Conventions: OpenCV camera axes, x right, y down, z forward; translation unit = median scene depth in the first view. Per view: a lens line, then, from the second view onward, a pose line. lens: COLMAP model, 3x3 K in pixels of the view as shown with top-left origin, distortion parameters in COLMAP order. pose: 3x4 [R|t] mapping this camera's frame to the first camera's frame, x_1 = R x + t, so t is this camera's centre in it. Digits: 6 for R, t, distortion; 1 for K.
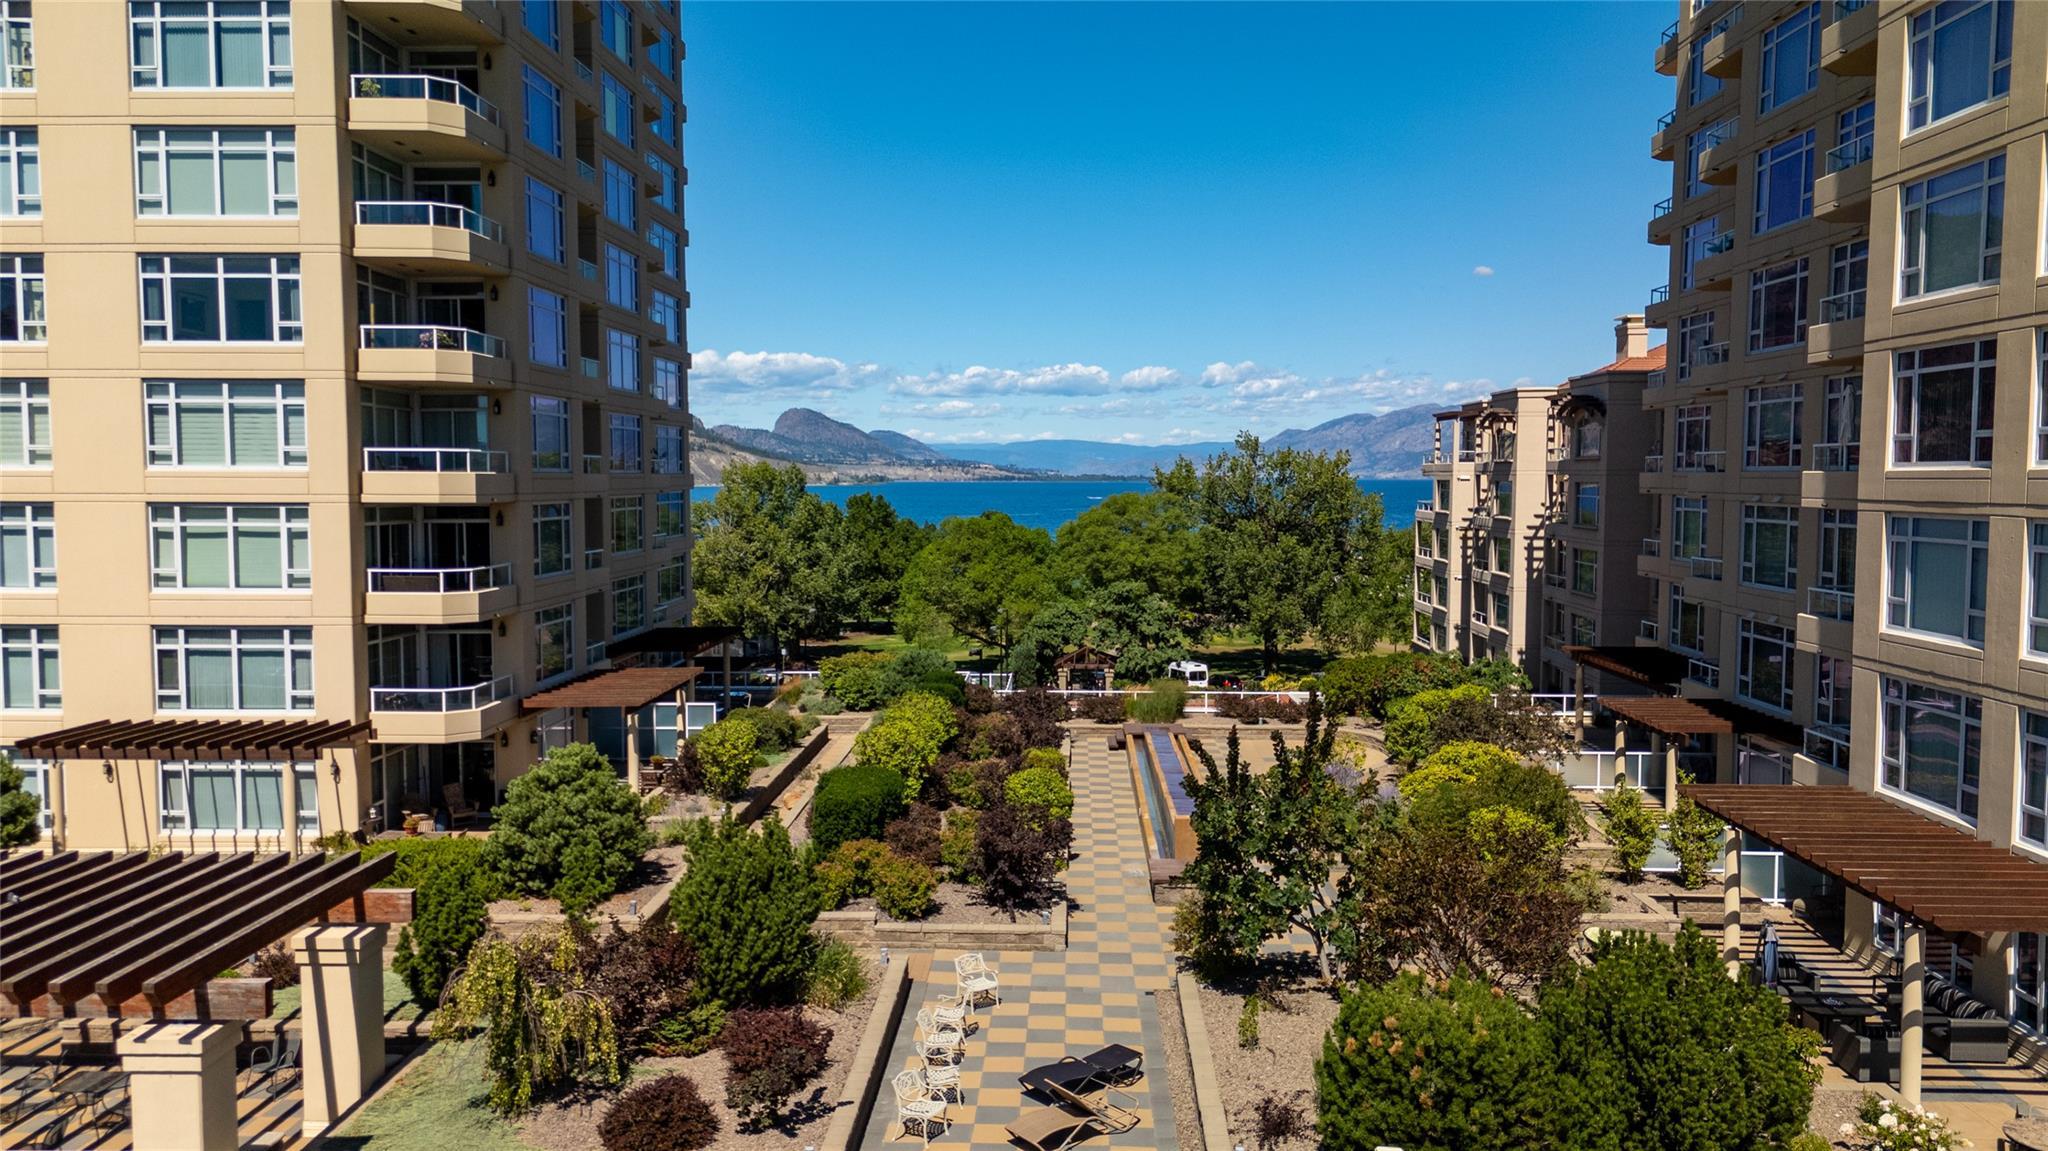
lens RADIAL K [[1513.7, 0, 1024.0], [0, 1513.7, 575.5], [0, 0, 1]] dist [0.231676, -0.000272]
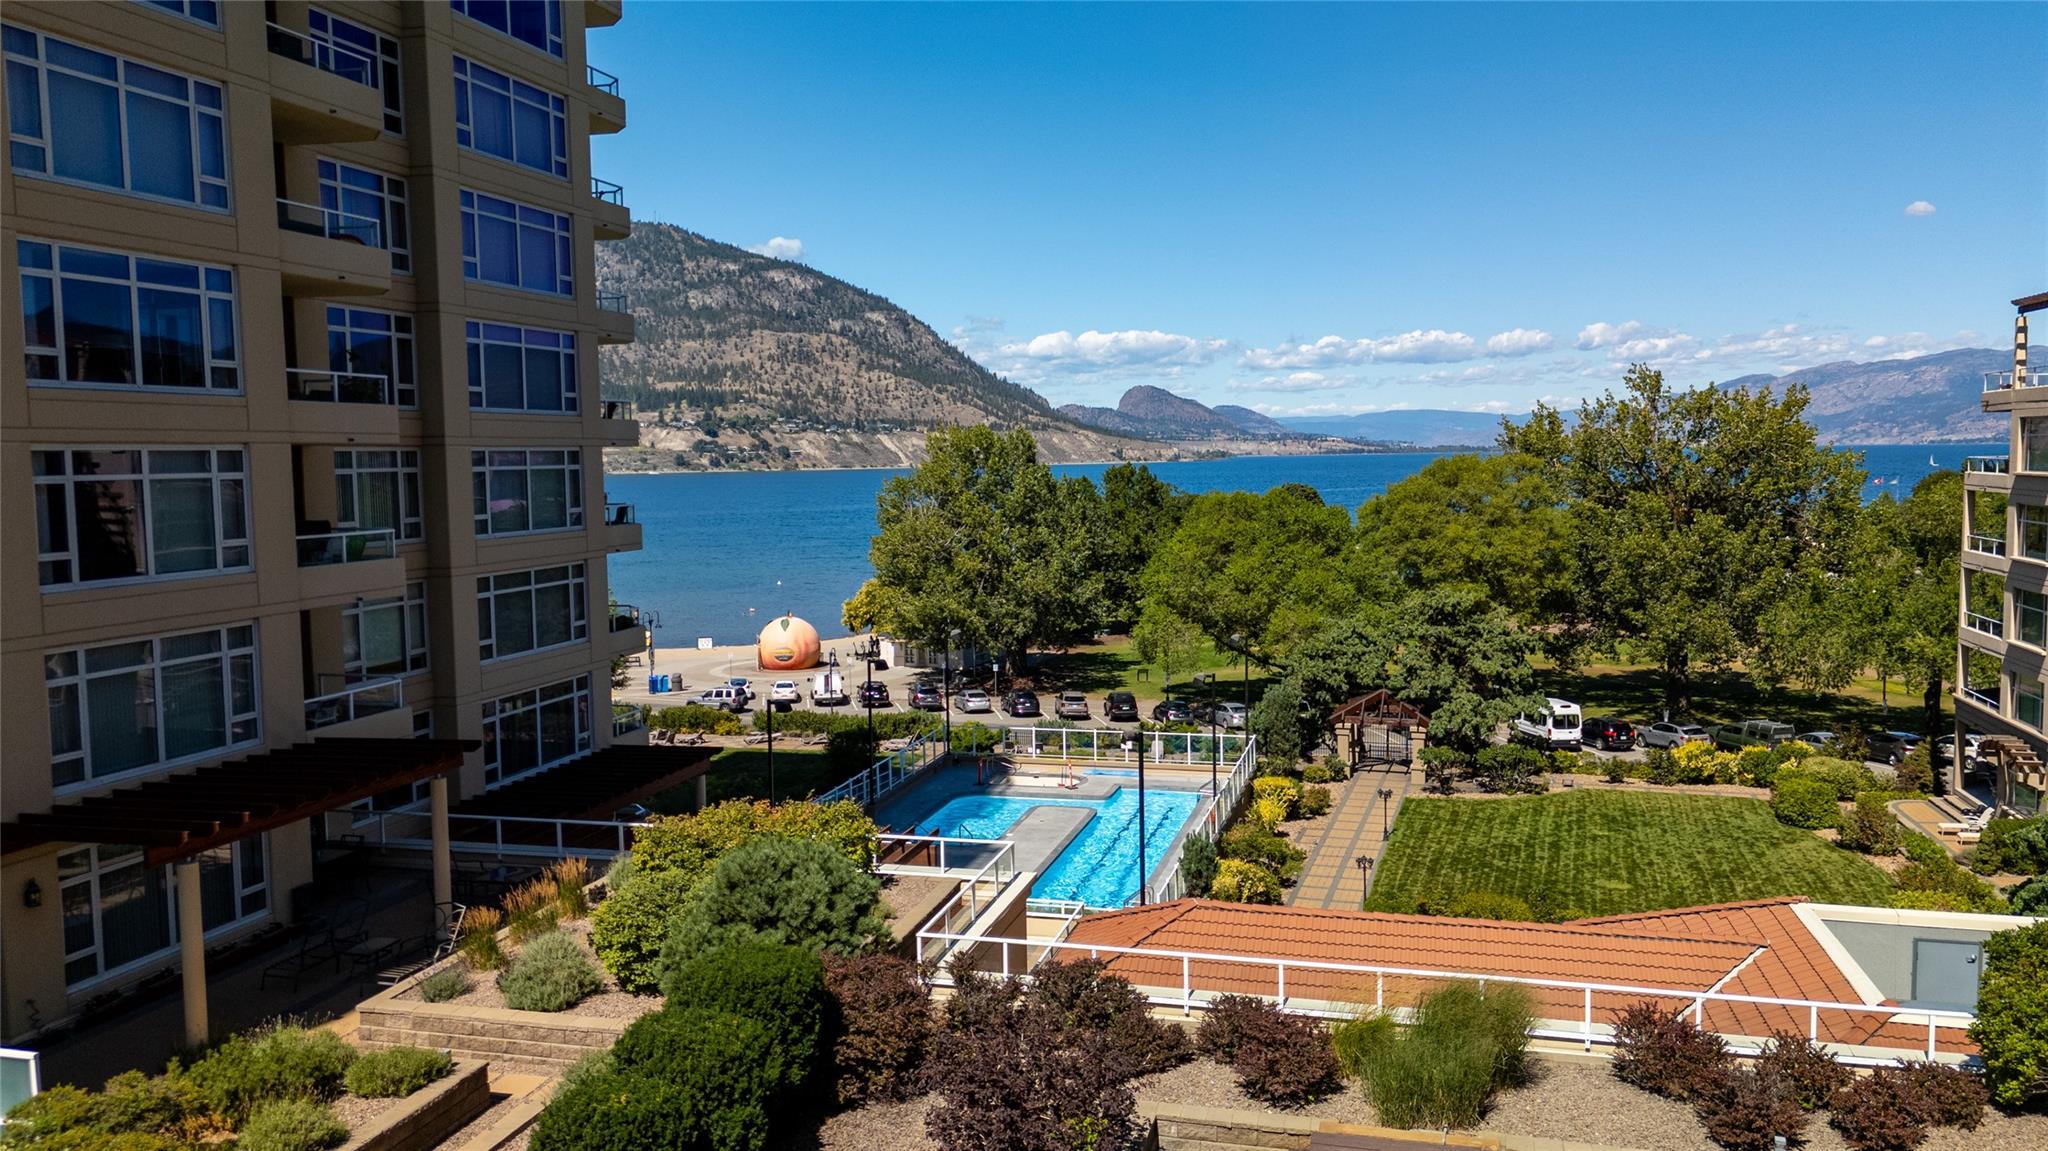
lens RADIAL K [[1532.5, 0, 1024.0], [0, 1532.5, 575.5], [0, 0, 1]] dist [0.107589, -0.140693]
pose [[0.975191, 0.003772, -0.221334, 0.029475], [-0.000512, 0.999891, 0.014785, -0.009010], [0.221365, -0.014305, 0.975086, 0.256621]]
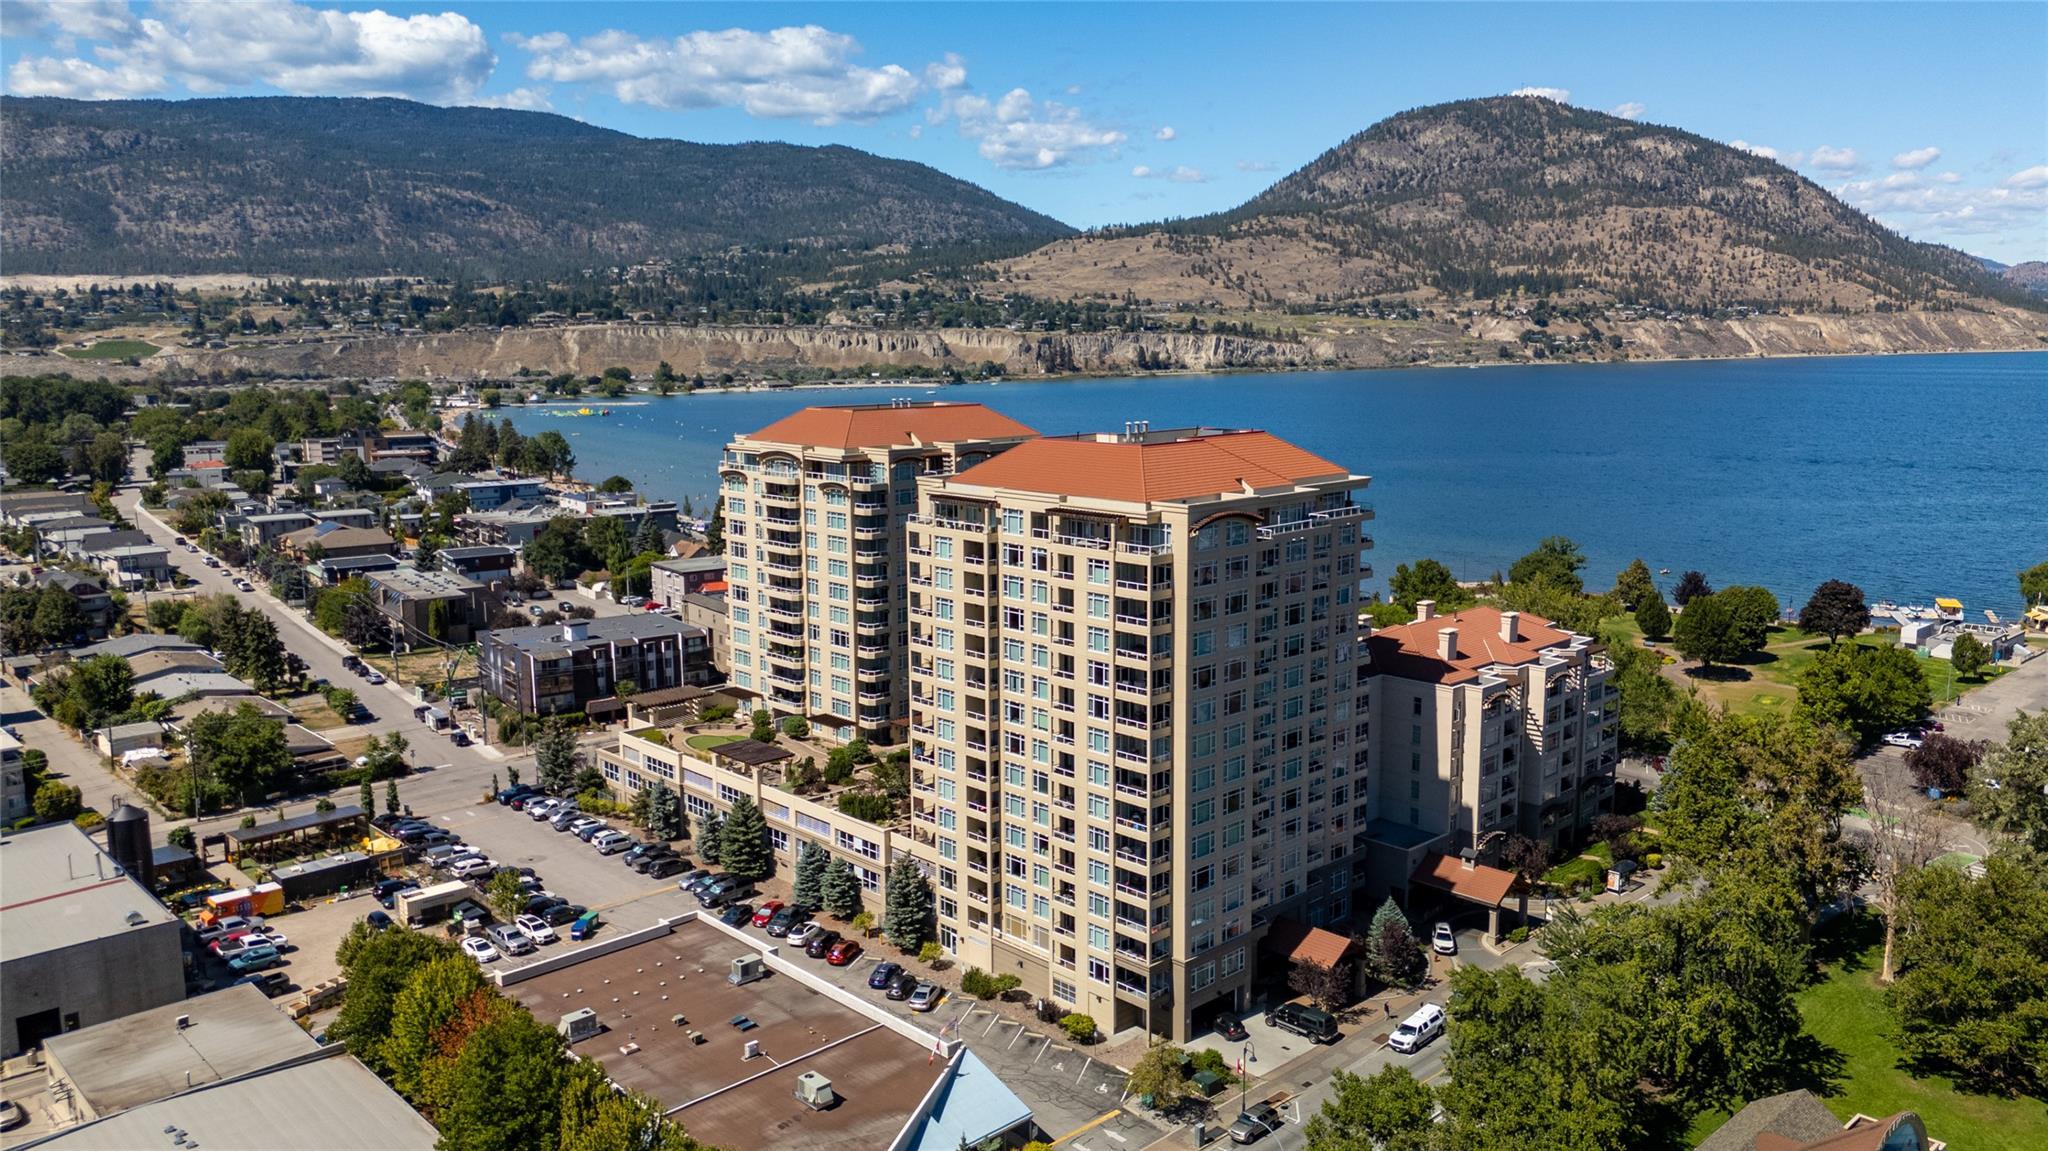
lens RADIAL K [[1504.6, 0, 1027.1], [0, 1504.6, 637.6], [0, 0, 1]] dist [0.007106, -0.004045]
pose [[0.723523, 0.132670, -0.677432, 0.962757], [-0.039044, 0.987651, 0.151724, -0.278512], [0.689196, -0.083327, 0.719768, -0.621061]]
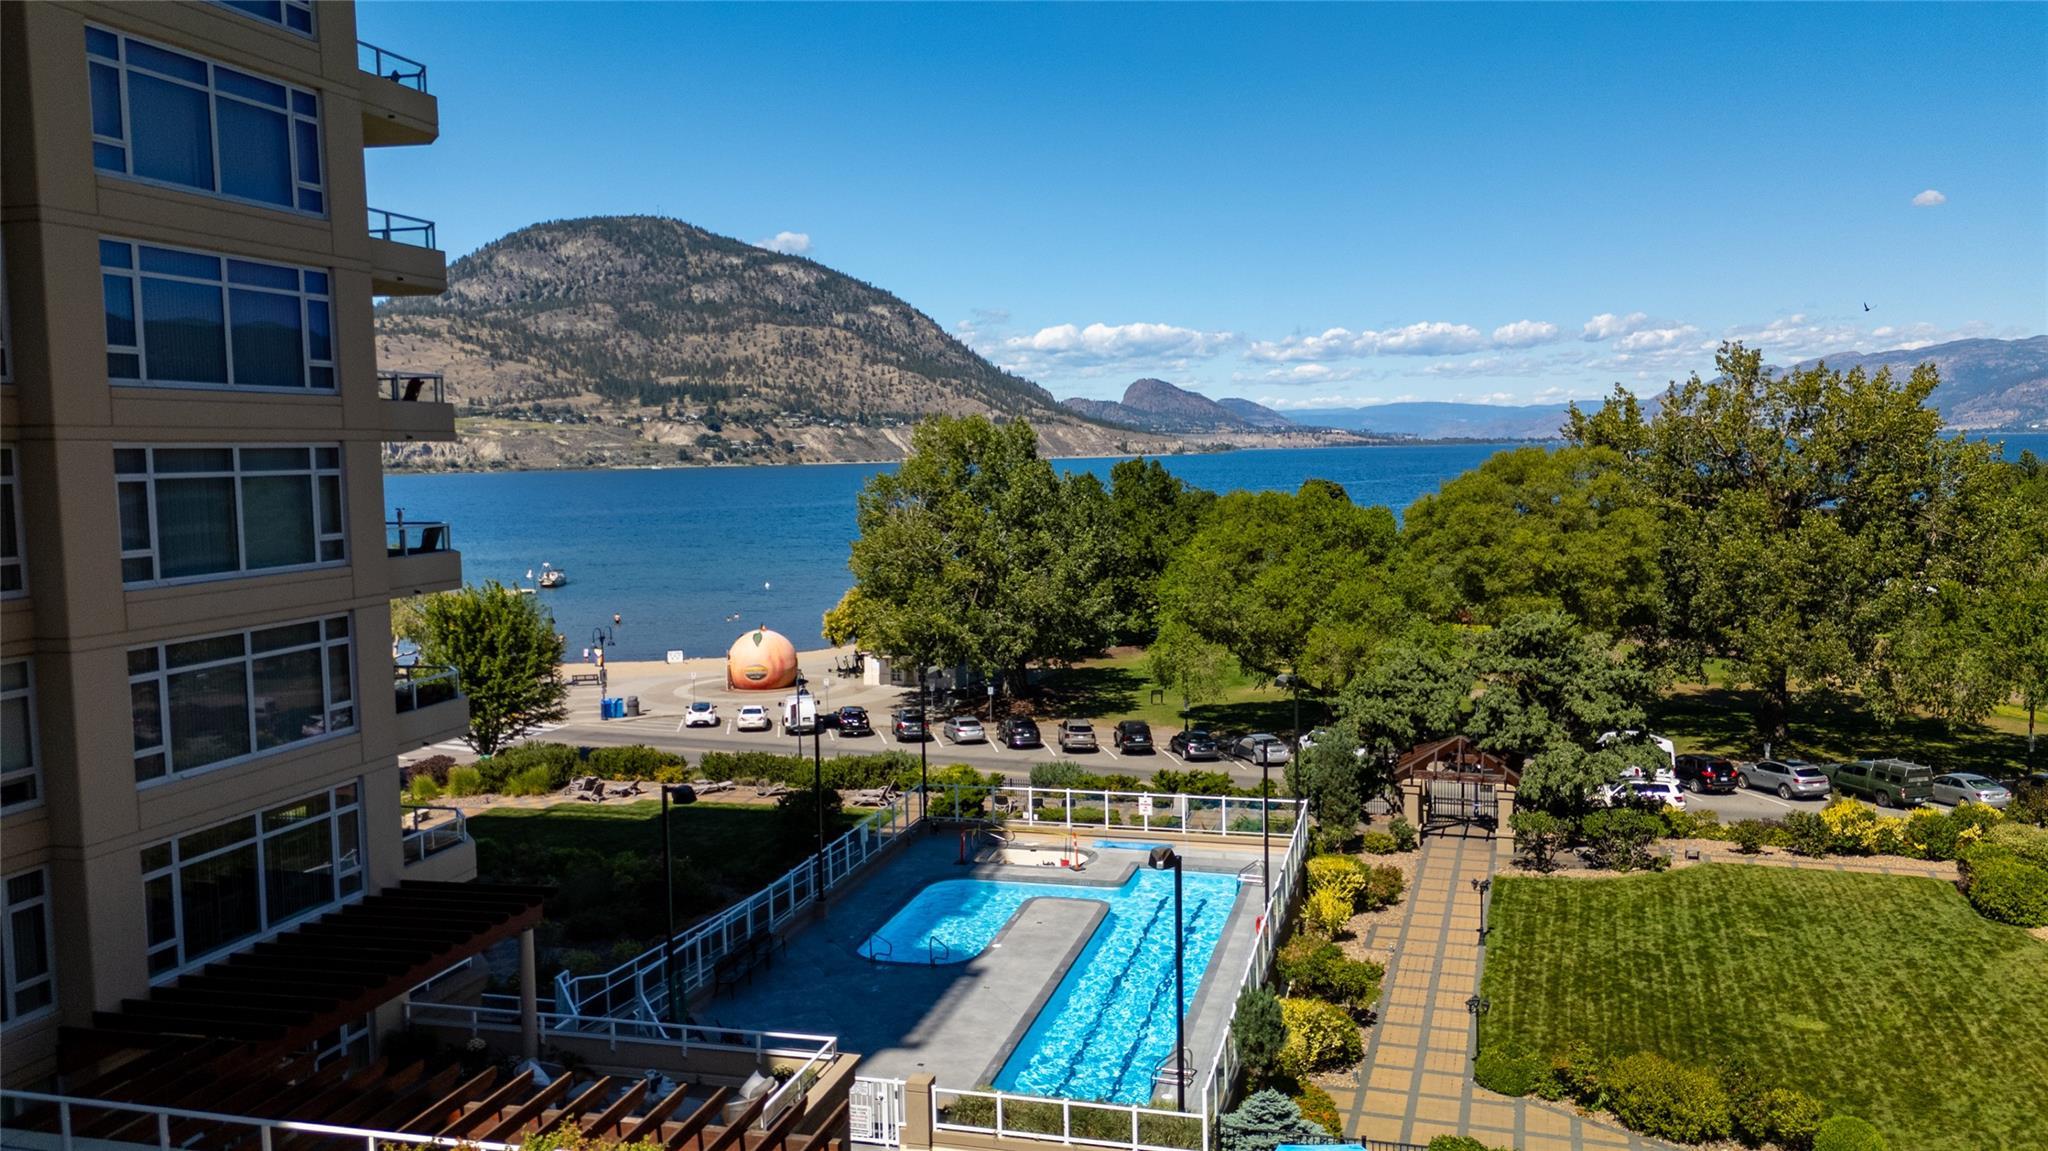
lens RADIAL K [[1532.5, 0, 1024.0], [0, 1532.5, 575.5], [0, 0, 1]] dist [0.107589, -0.140693]
pose [[0.974507, 0.001978, -0.224349, 0.011305], [0.002340, 0.999817, 0.018976, -0.015493], [0.224345, -0.019017, 0.974324, 0.349658]]
